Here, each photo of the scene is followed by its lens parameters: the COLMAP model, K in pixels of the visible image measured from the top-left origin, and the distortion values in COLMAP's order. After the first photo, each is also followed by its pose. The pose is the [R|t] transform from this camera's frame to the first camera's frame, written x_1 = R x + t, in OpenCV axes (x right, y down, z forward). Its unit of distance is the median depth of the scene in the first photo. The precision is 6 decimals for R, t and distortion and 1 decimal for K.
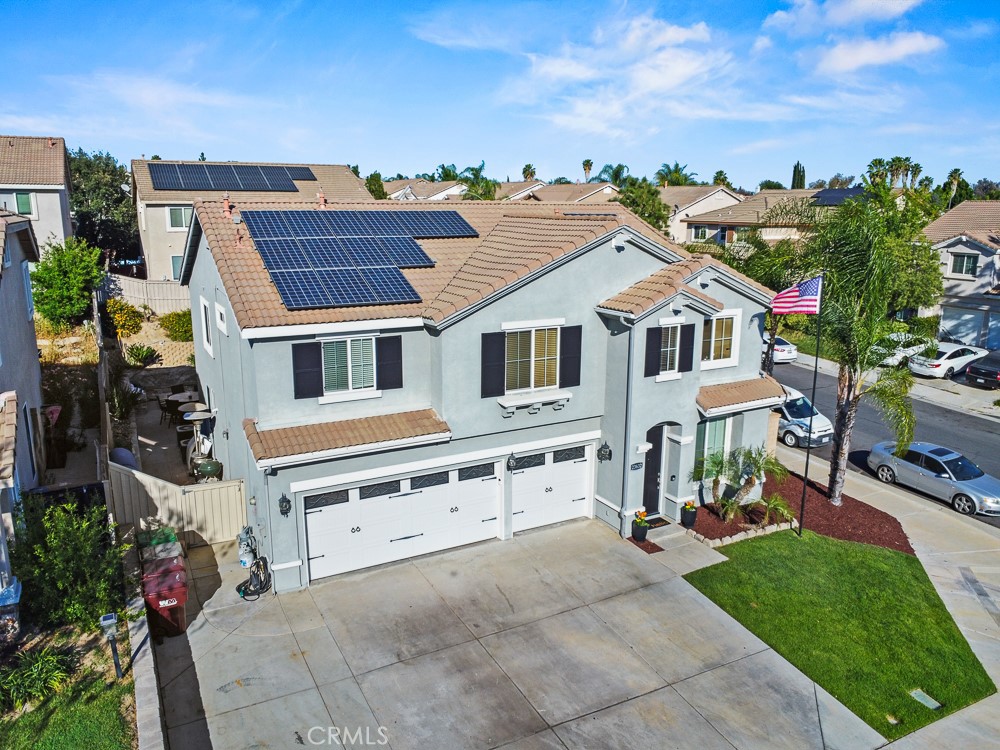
lens RADIAL K [[729.0, 0, 496.2], [0, 729.0, 374.1], [0, 0, 1]] dist [-0.032854, 0.001215]
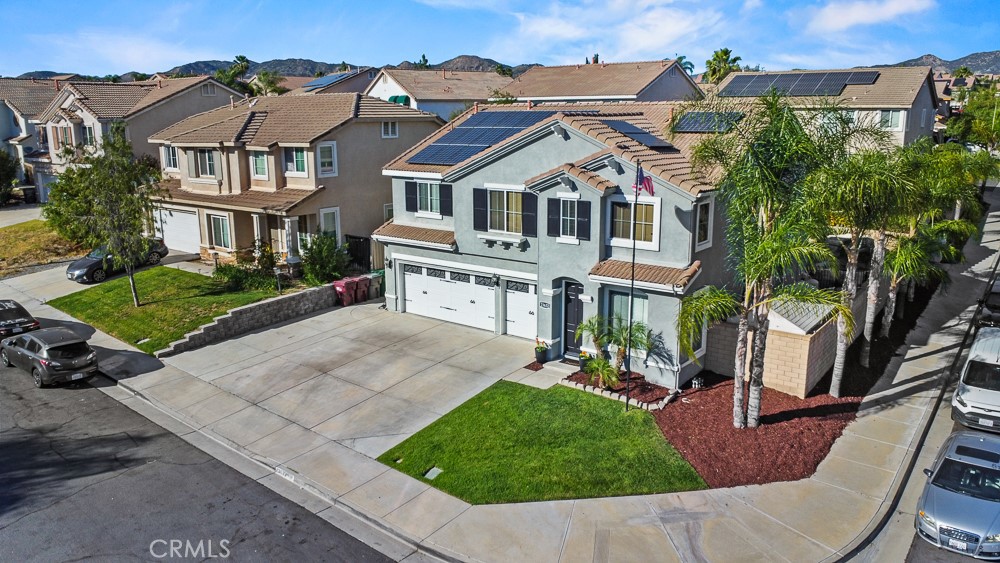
lens RADIAL K [[731.7, 0, 495.8], [0, 731.7, 278.9], [0, 0, 1]] dist [-0.036174, -0.003257]
pose [[0.401785, 0.194293, -0.894885, 1.414964], [-0.195594, 0.972889, 0.123411, -0.067487], [0.894601, 0.125449, 0.428895, 0.381146]]
